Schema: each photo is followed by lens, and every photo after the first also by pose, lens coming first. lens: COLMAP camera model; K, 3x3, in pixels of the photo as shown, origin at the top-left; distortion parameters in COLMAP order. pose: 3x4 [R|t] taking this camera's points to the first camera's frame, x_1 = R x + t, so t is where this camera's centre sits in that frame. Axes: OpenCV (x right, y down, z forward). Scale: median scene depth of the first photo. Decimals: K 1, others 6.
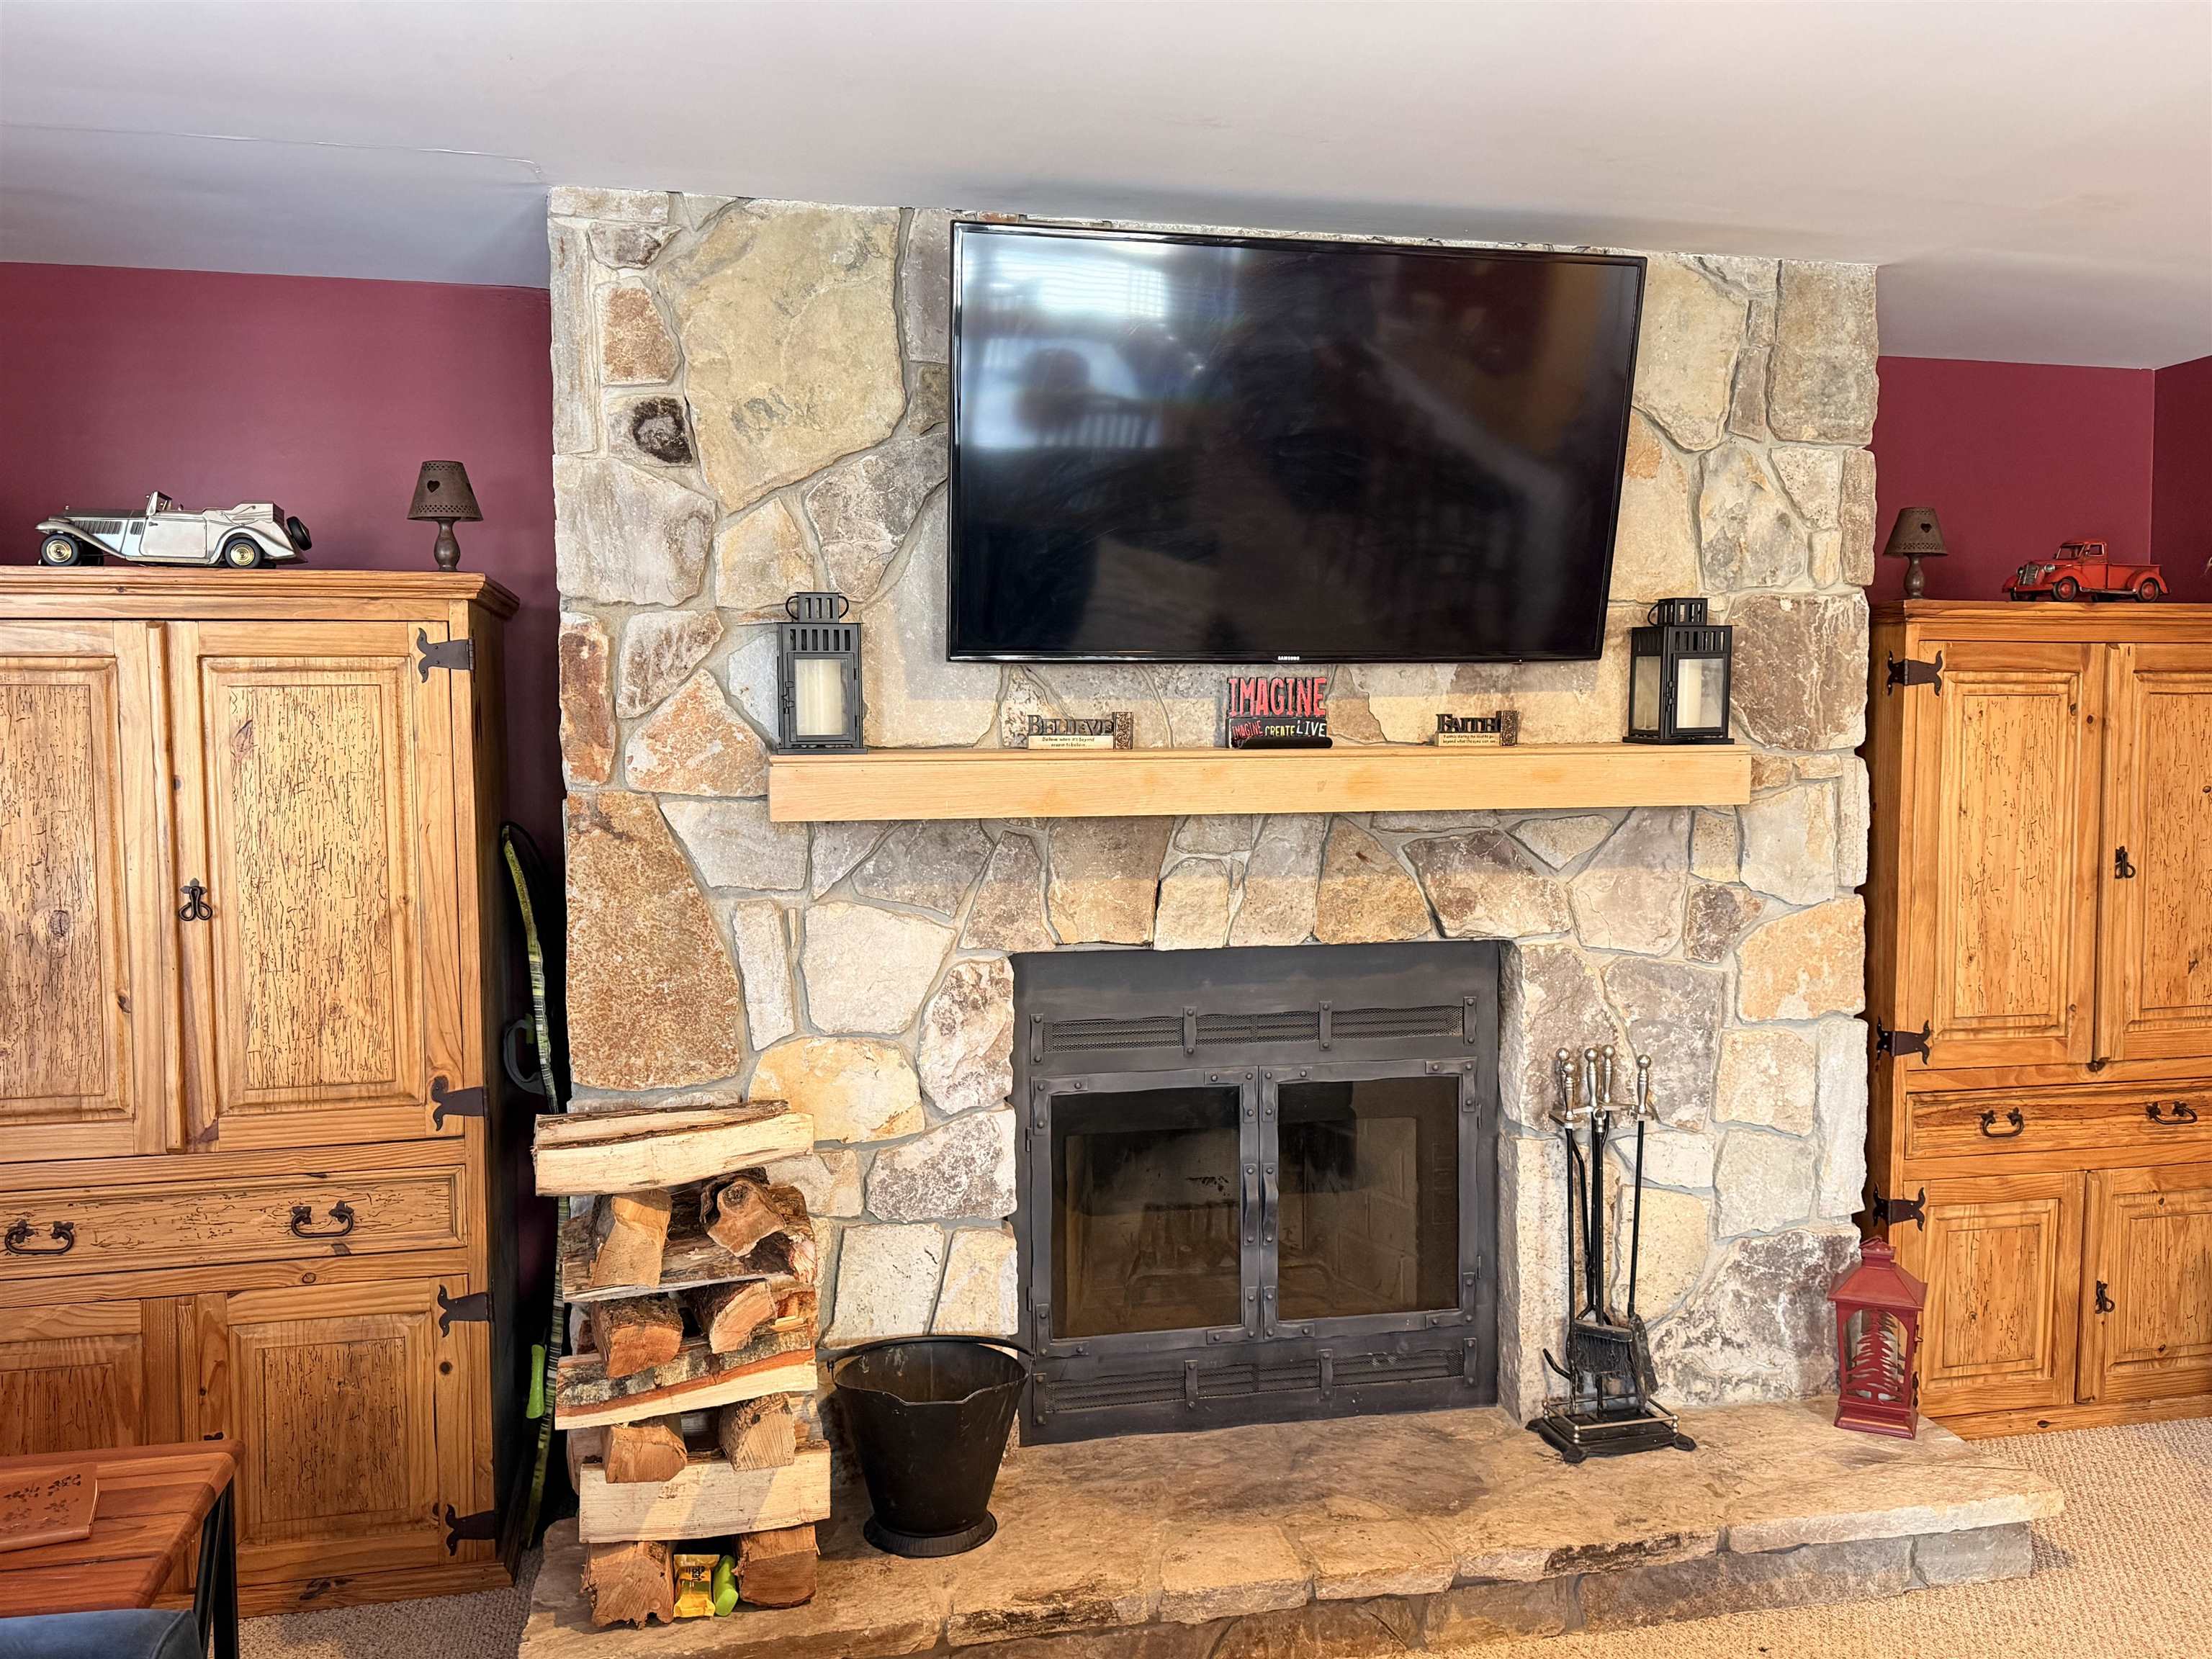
lens RADIAL K [[1793.0, 0, 1115.7], [0, 1793.0, 834.2], [0, 0, 1]] dist [0.176264, -0.378196]
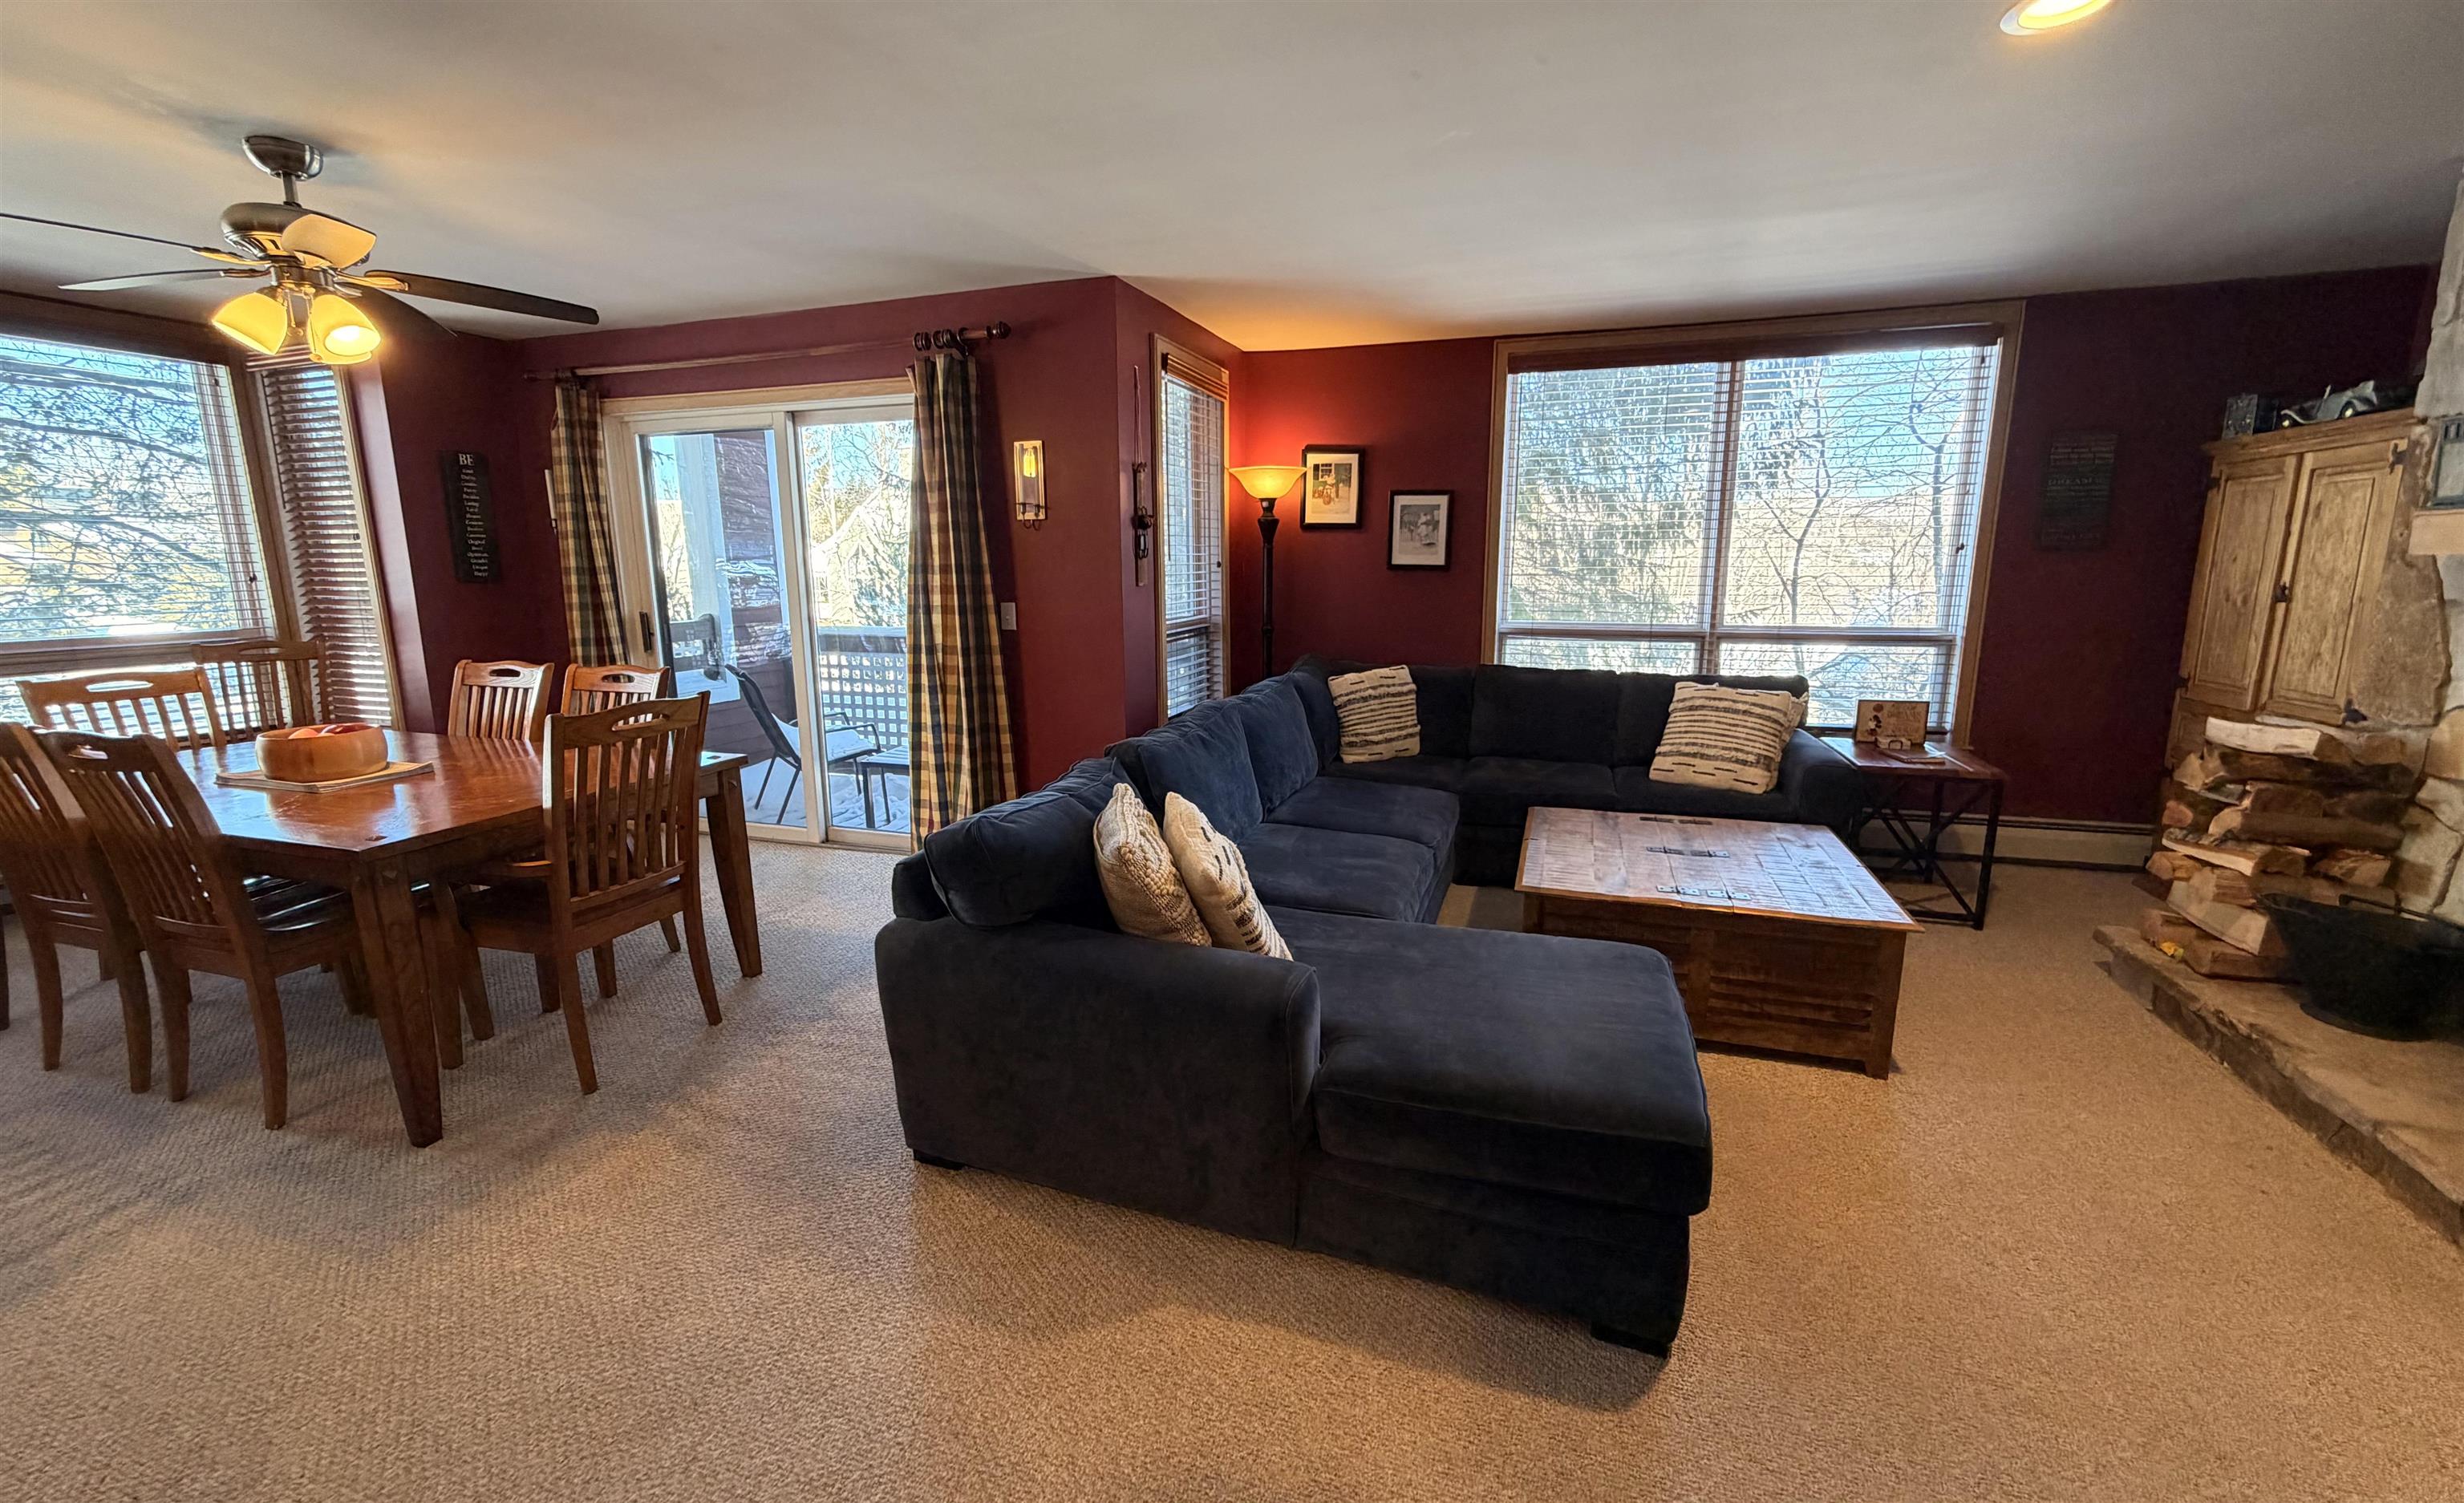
lens RADIAL K [[979.6, 0, 1225.9], [0, 979.6, 740.8], [0, 0, 1]] dist [-0.001009, 0.000087]
pose [[-0.525546, 0.163972, -0.834814, 0.995551], [-0.035886, 0.976105, 0.214315, 0.004988], [0.850008, 0.142590, -0.507104, 0.536958]]
